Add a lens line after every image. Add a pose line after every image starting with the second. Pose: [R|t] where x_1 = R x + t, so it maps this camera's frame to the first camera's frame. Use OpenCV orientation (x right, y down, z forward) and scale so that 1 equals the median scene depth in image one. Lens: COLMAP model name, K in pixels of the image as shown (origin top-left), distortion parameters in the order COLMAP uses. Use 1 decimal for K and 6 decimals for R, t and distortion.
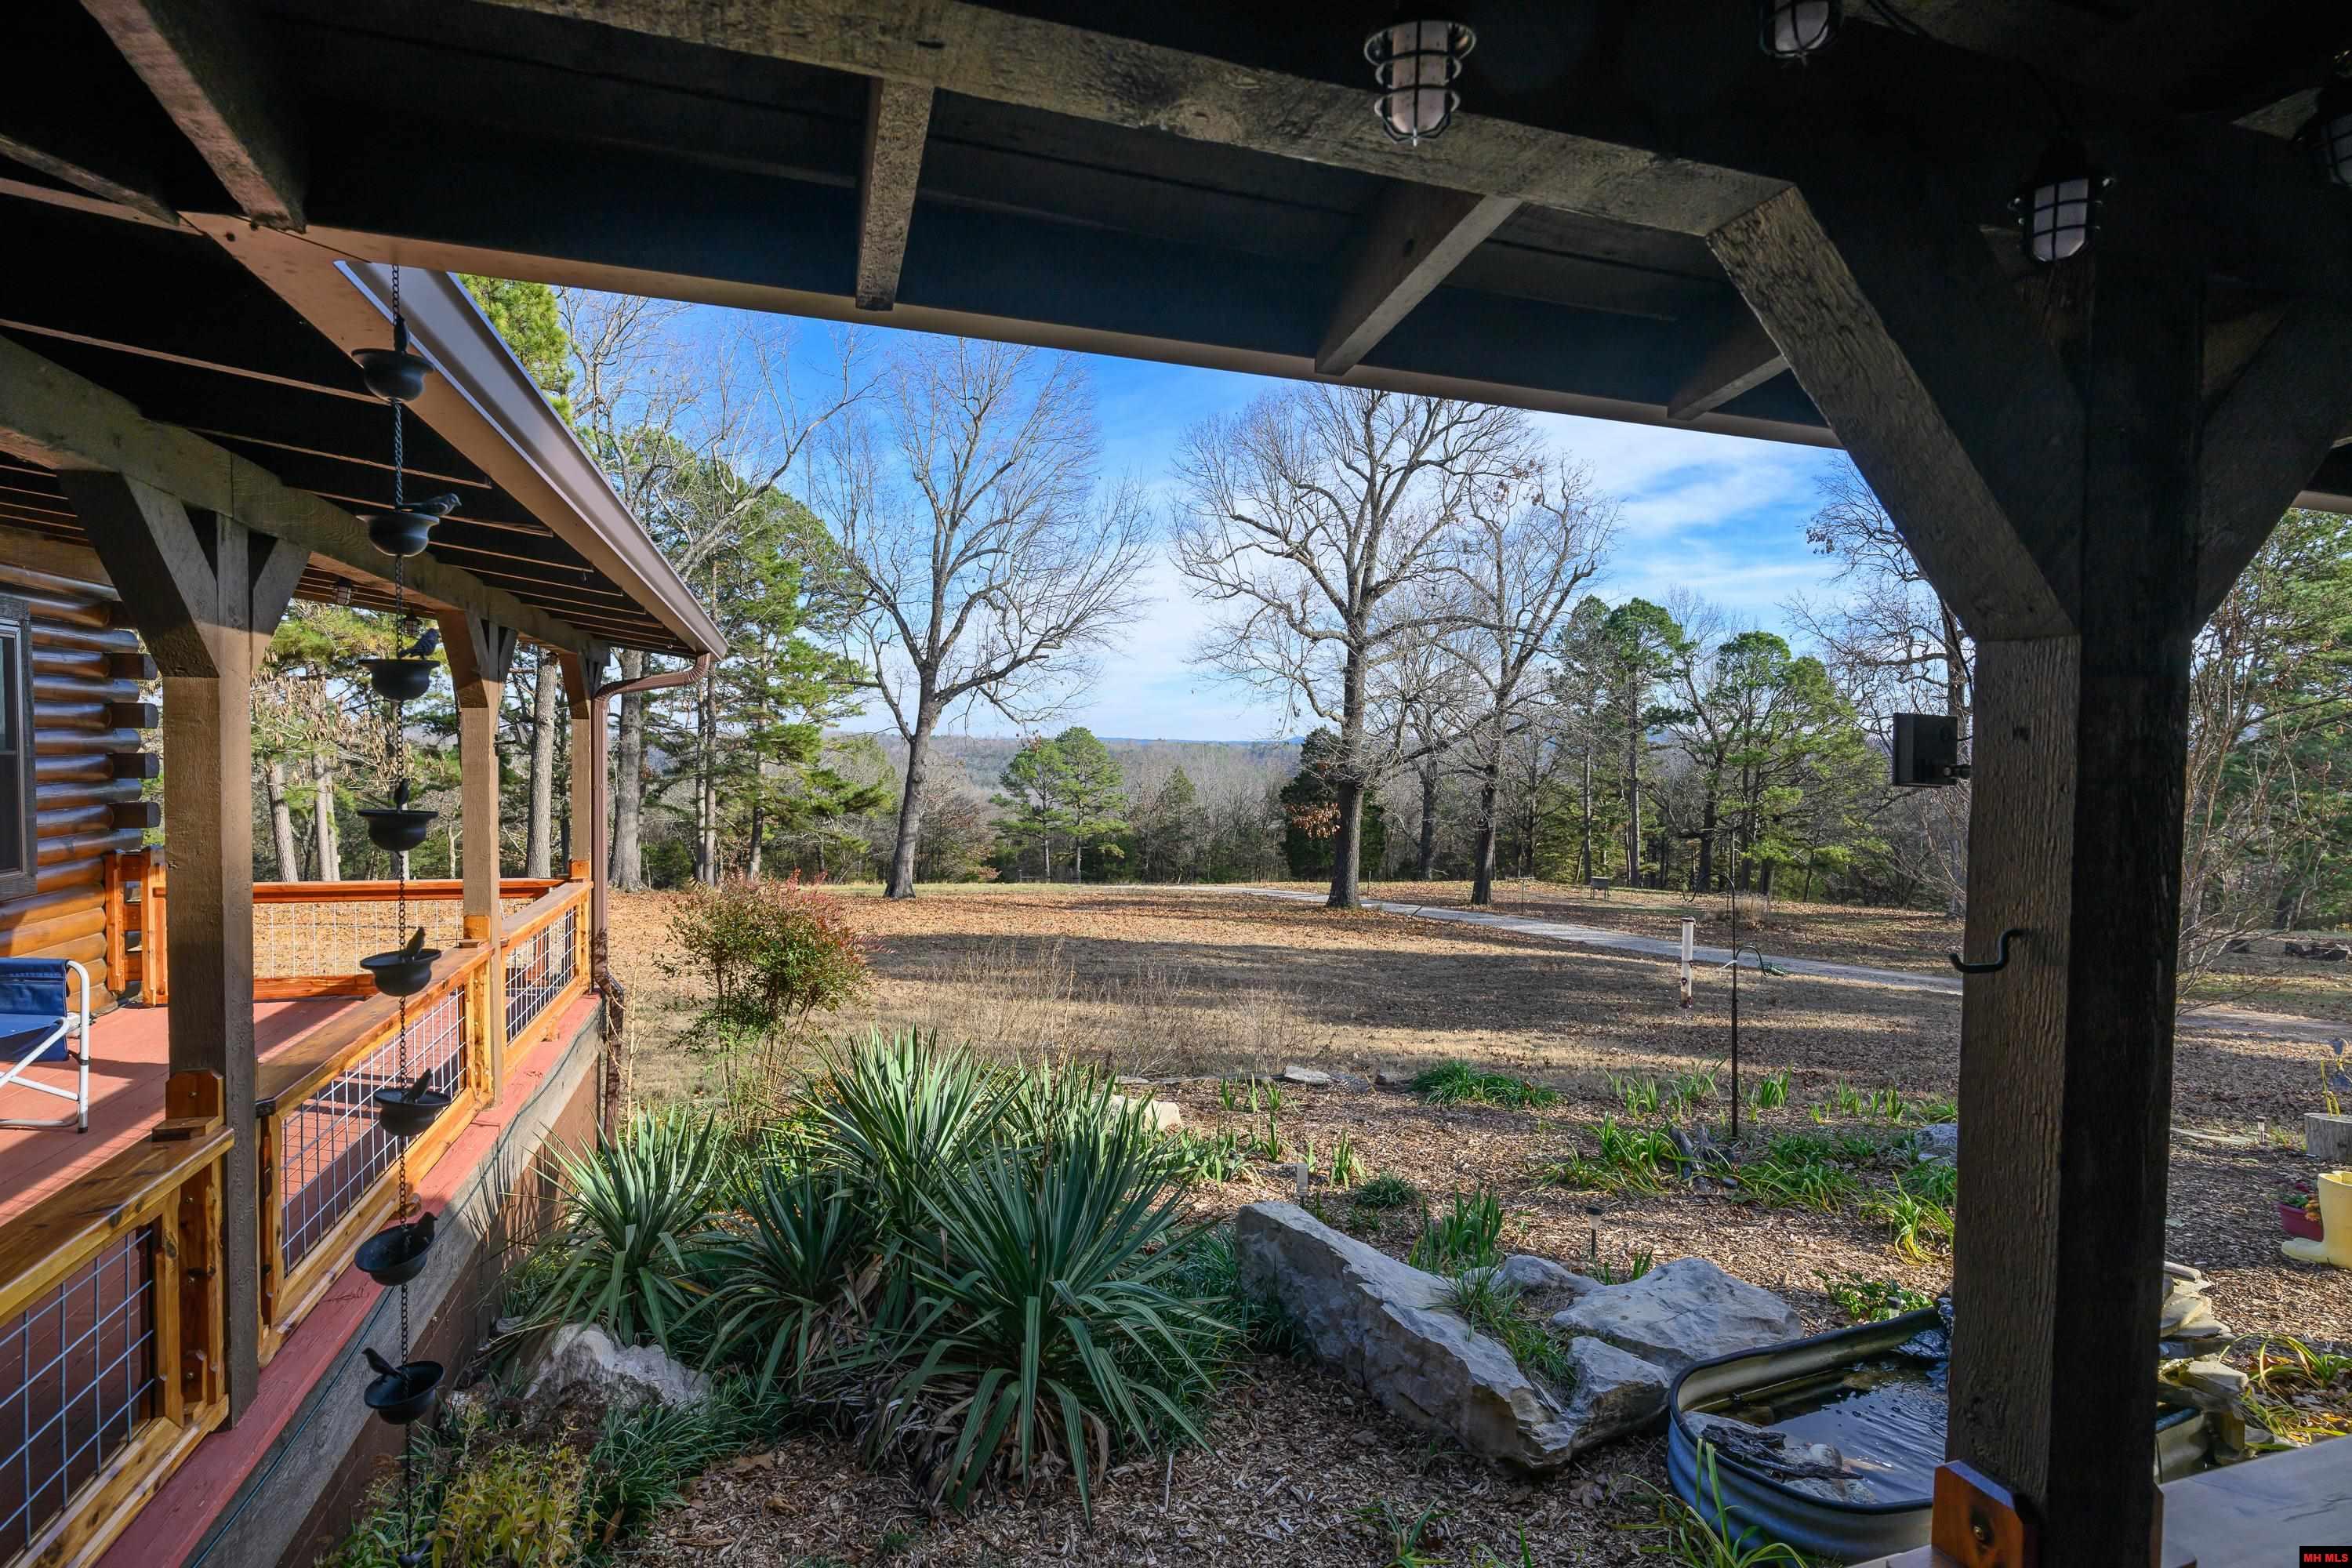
lens RADIAL K [[1147.2, 0, 1175.6], [0, 1147.2, 778.0], [0, 0, 1]] dist [-0.000340, 0.000150]
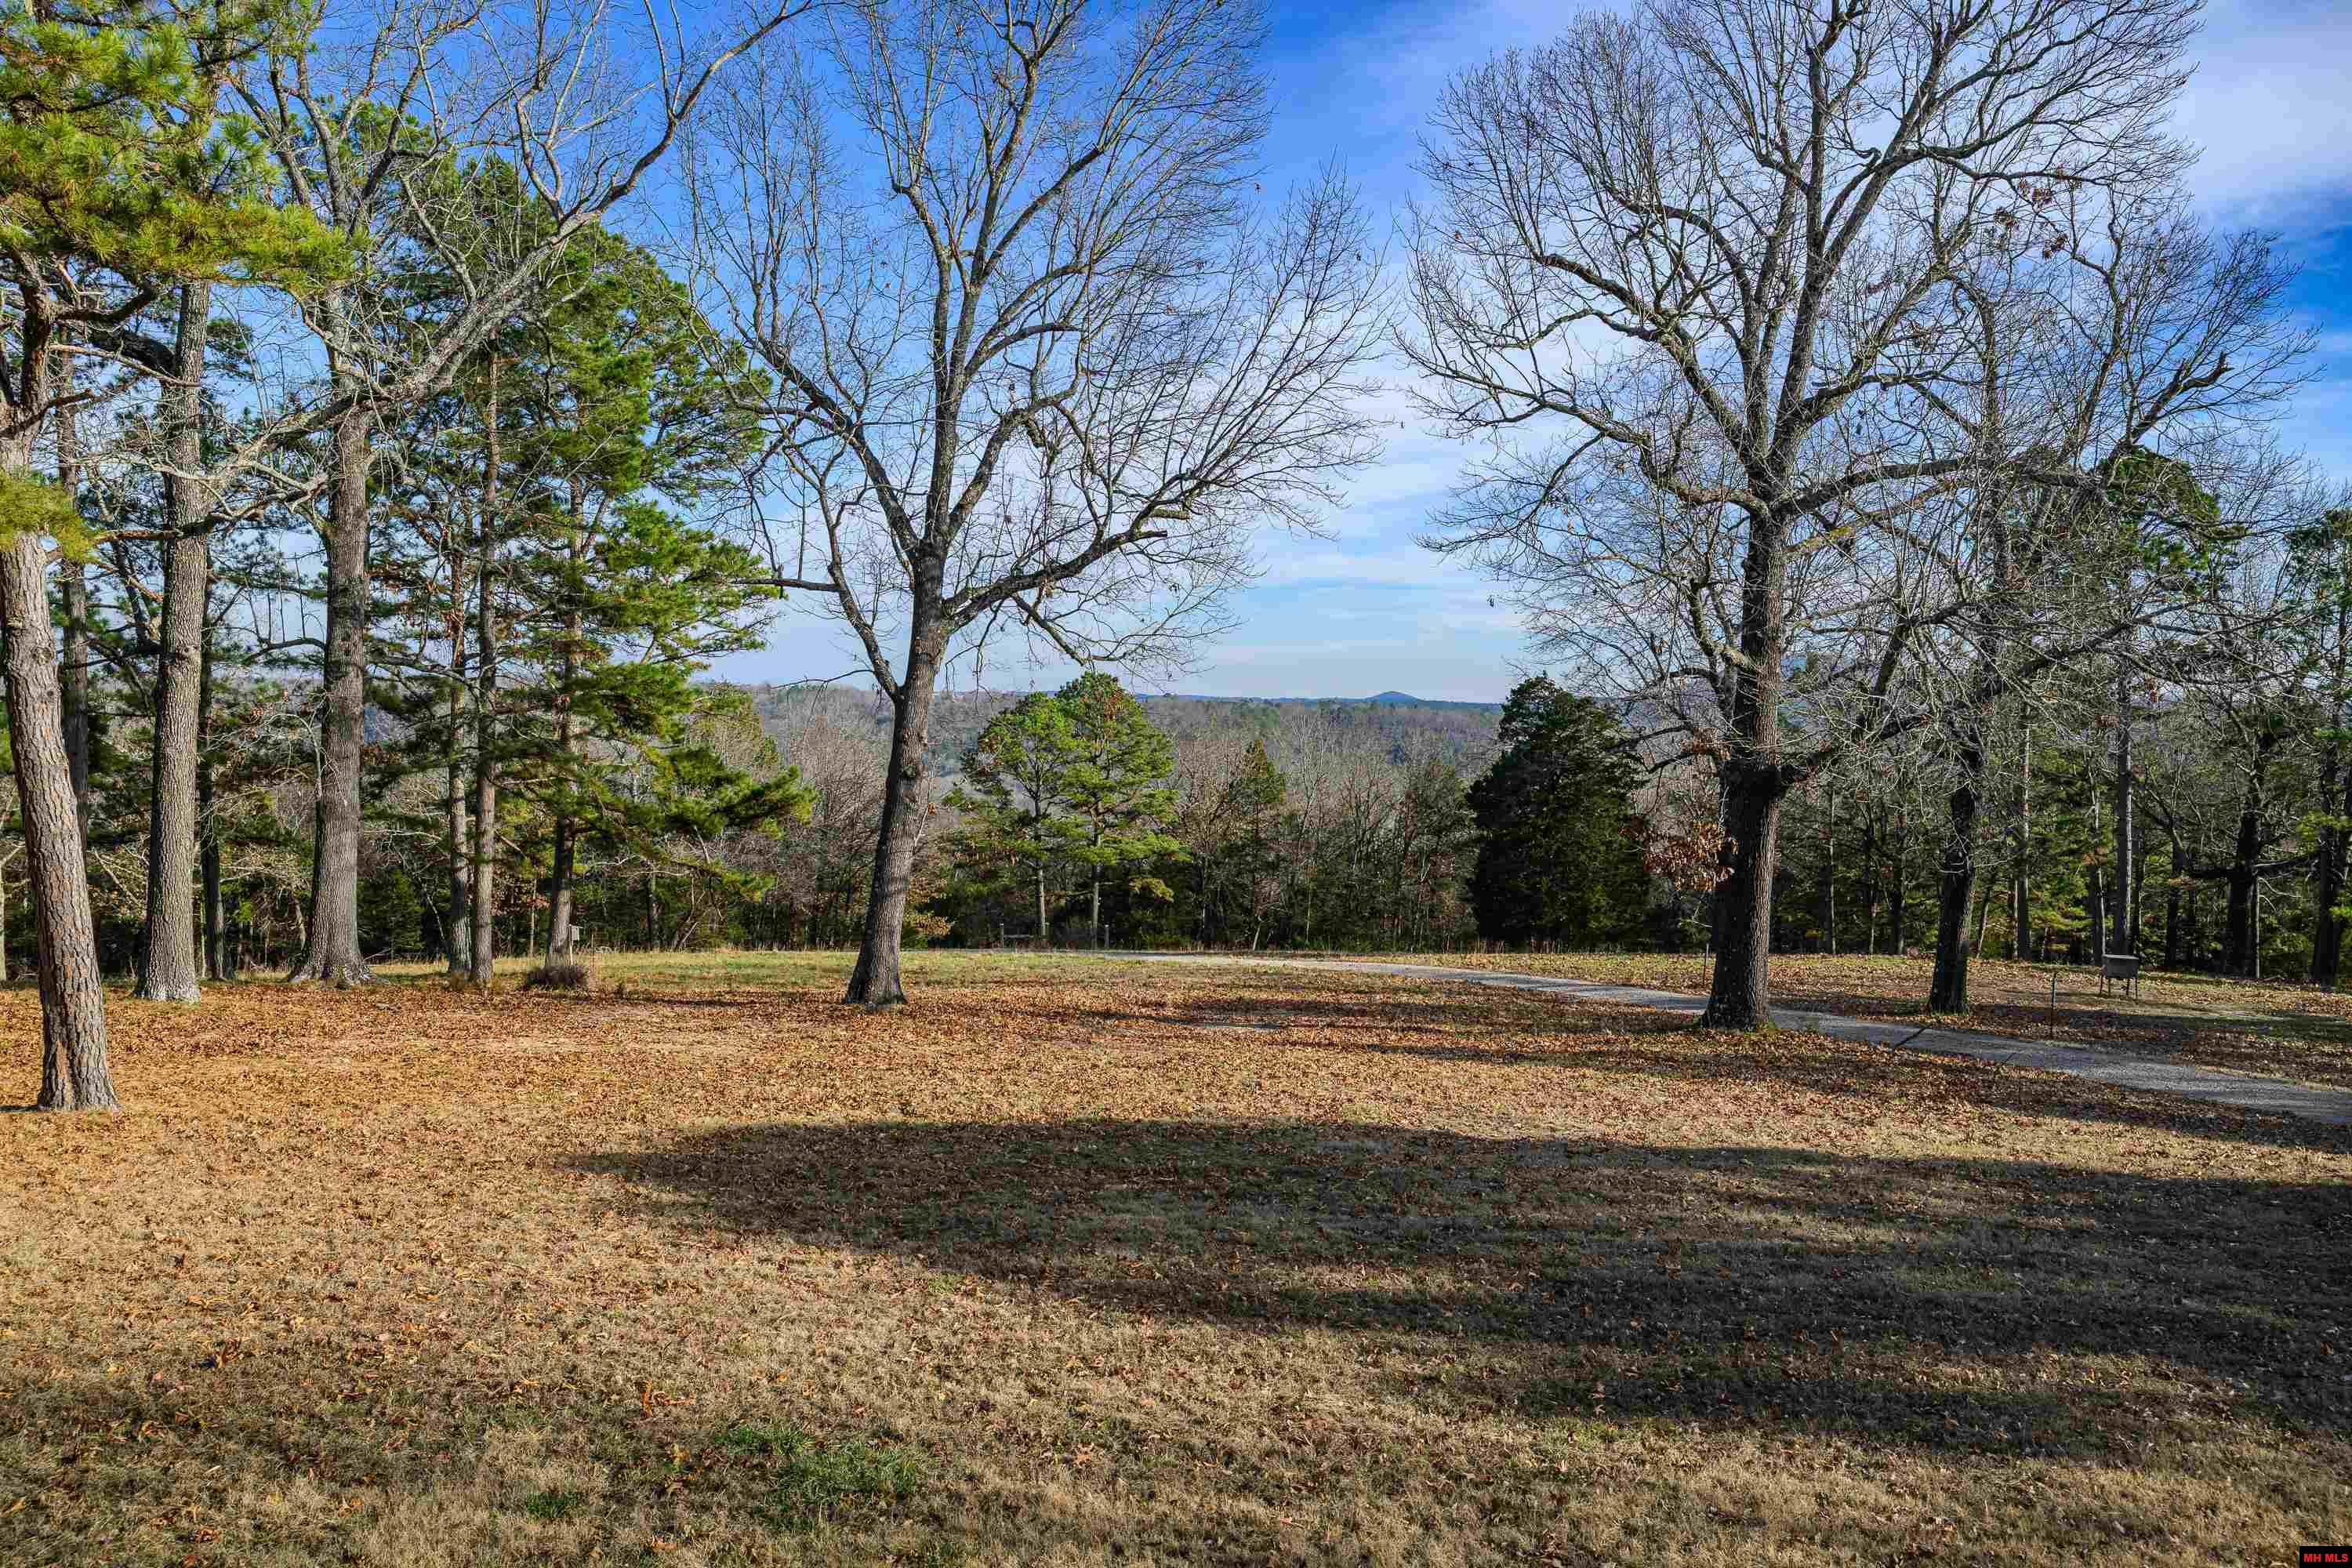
lens RADIAL K [[1862.6, 0, 1176.7], [0, 1862.6, 791.2], [0, 0, 1]] dist [0.011438, -0.003063]
pose [[0.999977, 0.006736, 0.000346, -0.098560], [-0.006742, 0.999814, 0.018058, -0.005444], [-0.000225, -0.018060, 0.999837, 0.155319]]
